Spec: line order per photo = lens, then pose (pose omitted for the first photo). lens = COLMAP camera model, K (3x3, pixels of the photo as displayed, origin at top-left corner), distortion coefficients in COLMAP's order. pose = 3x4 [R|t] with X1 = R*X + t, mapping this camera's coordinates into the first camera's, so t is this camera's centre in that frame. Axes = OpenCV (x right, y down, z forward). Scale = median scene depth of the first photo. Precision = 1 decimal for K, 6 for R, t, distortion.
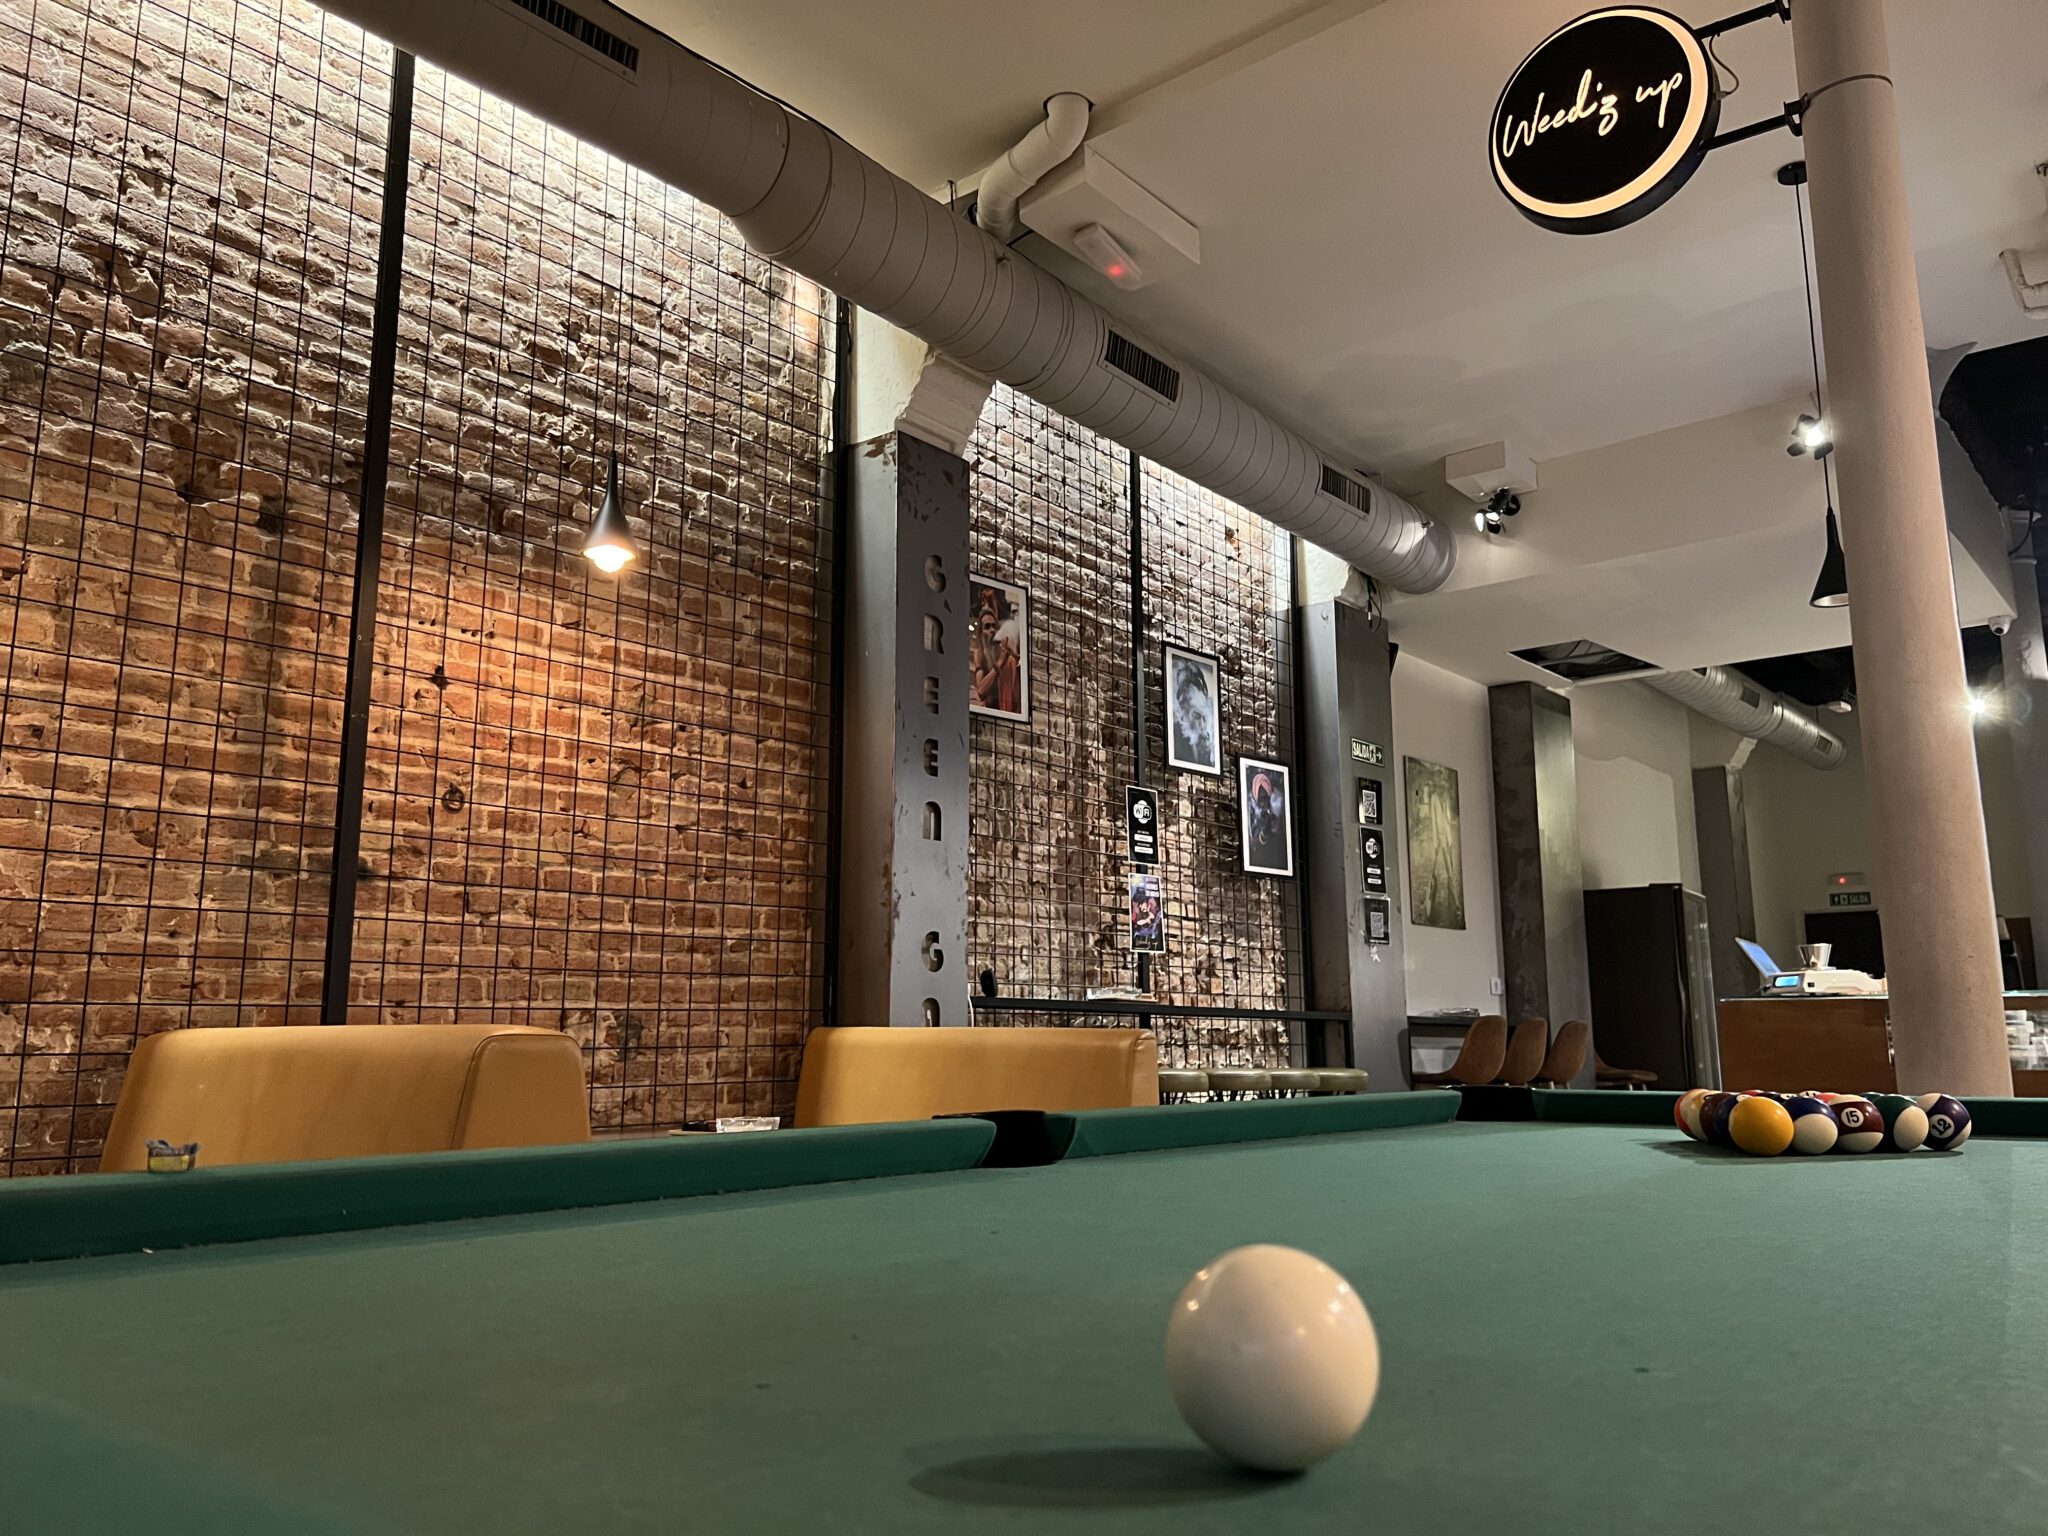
lens RADIAL K [[1545.1, 0, 1029.2], [0, 1545.1, 752.6], [0, 0, 1]] dist [0.079020, -0.091985]
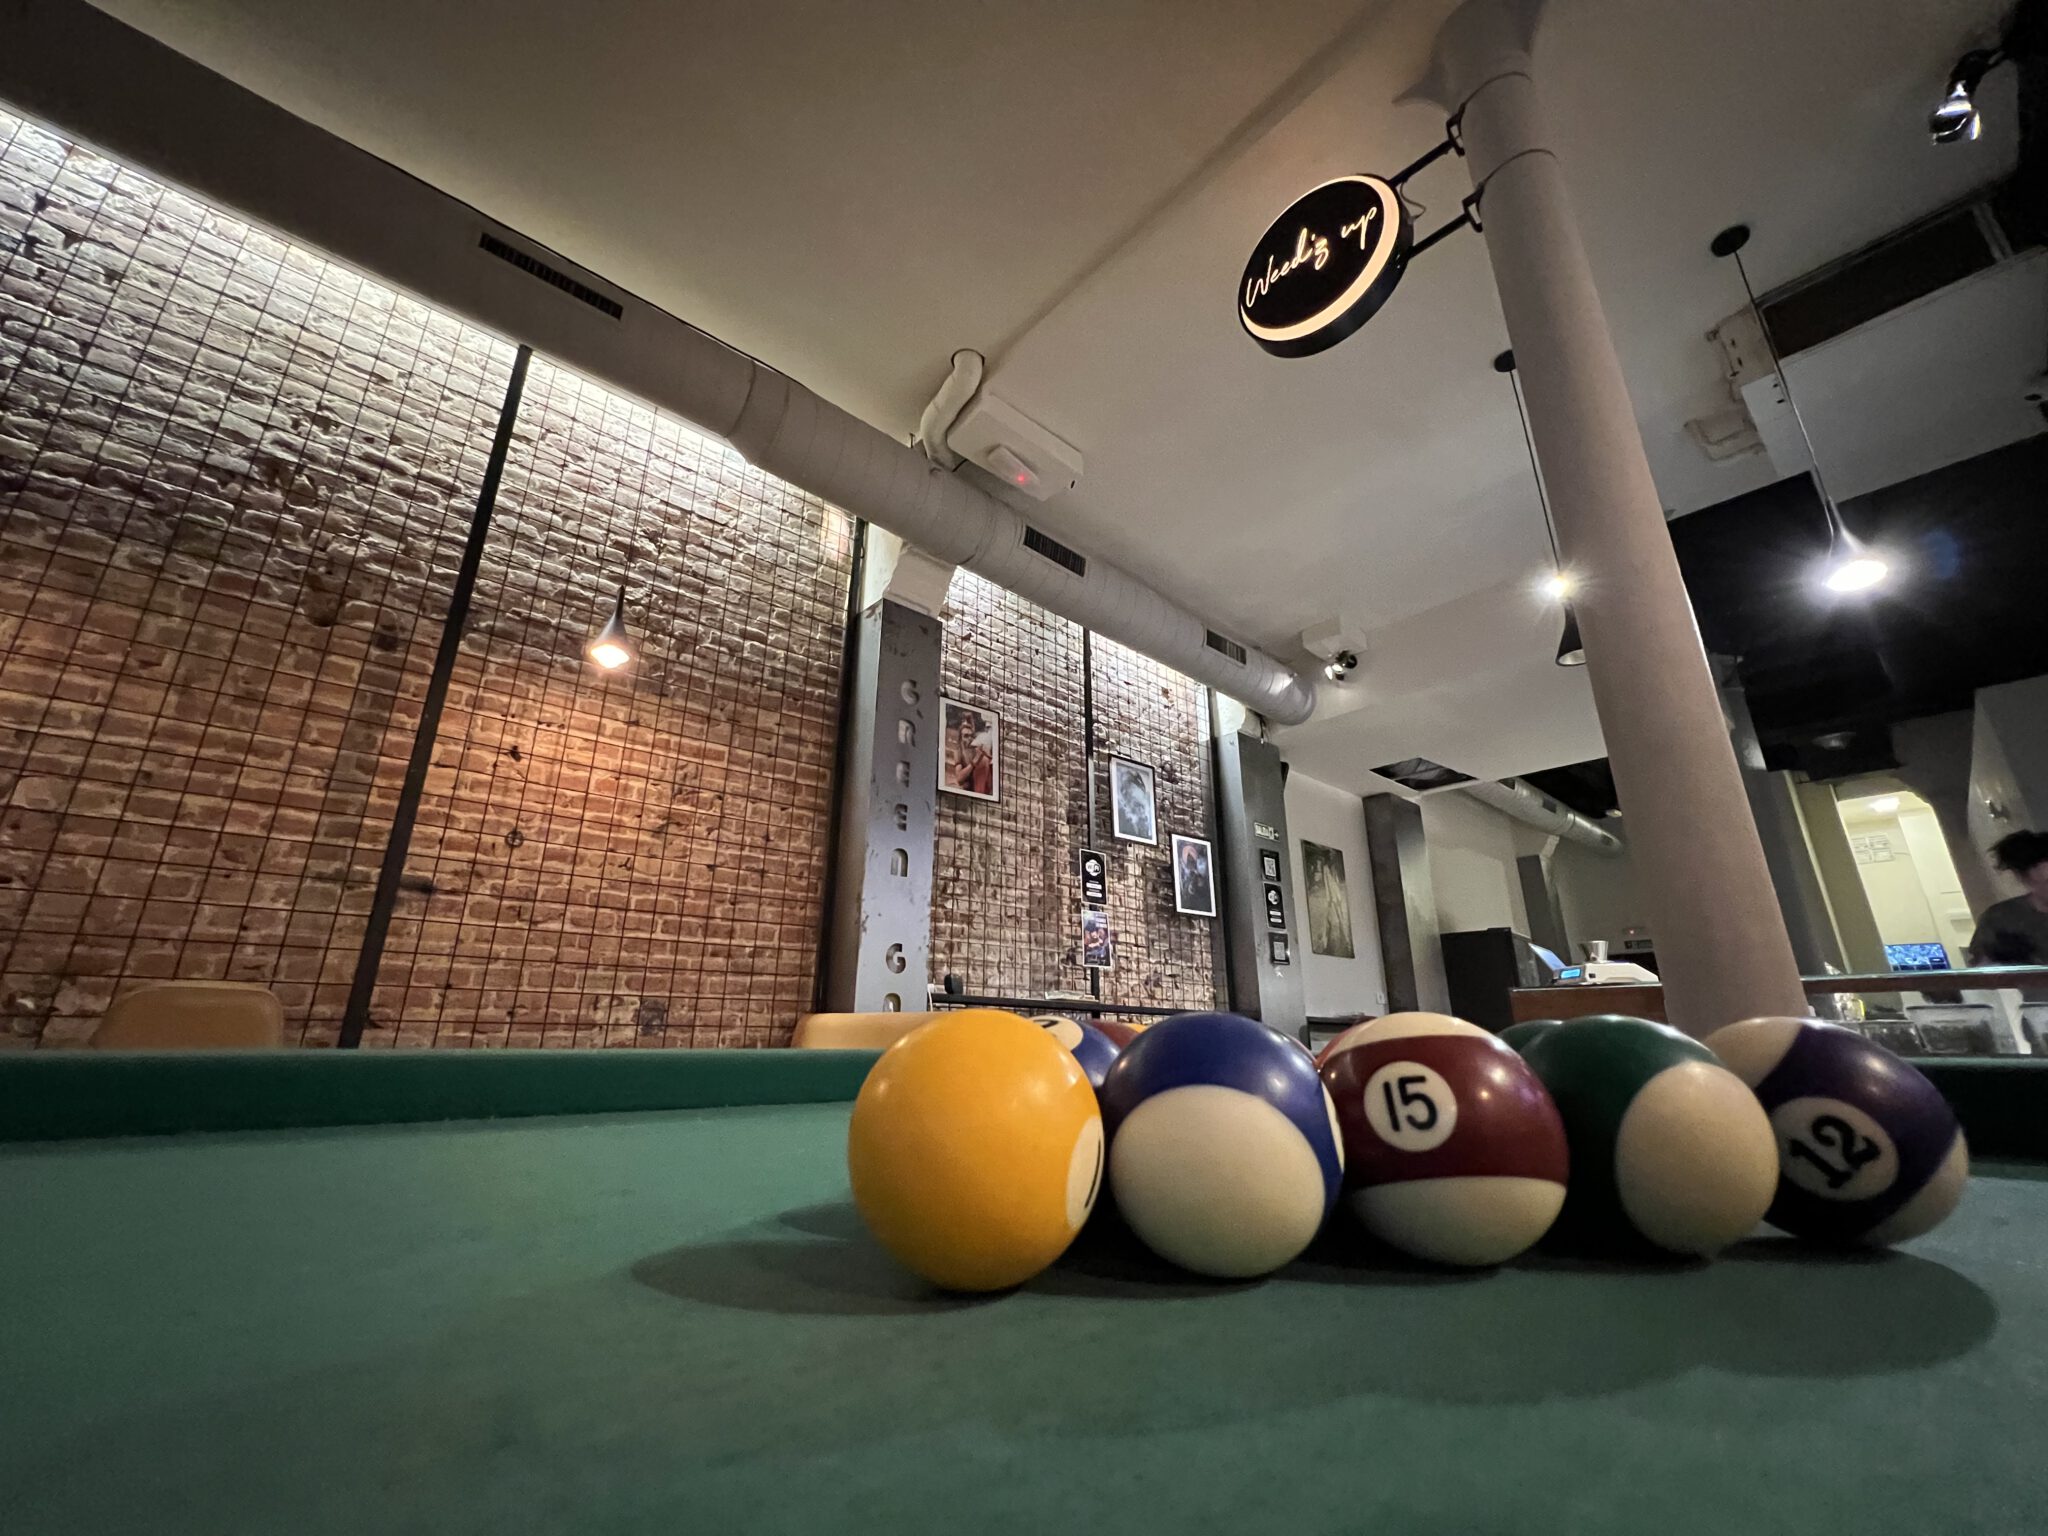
lens RADIAL K [[823.3, 0, 1020.2], [0, 823.3, 760.0], [0, 0, 1]] dist [-0.000067, 0.000894]
pose [[0.988022, -0.040954, -0.148783, 0.160810], [0.018777, 0.988883, -0.147509, 0.065565], [0.153170, 0.142948, 0.977806, 0.285318]]
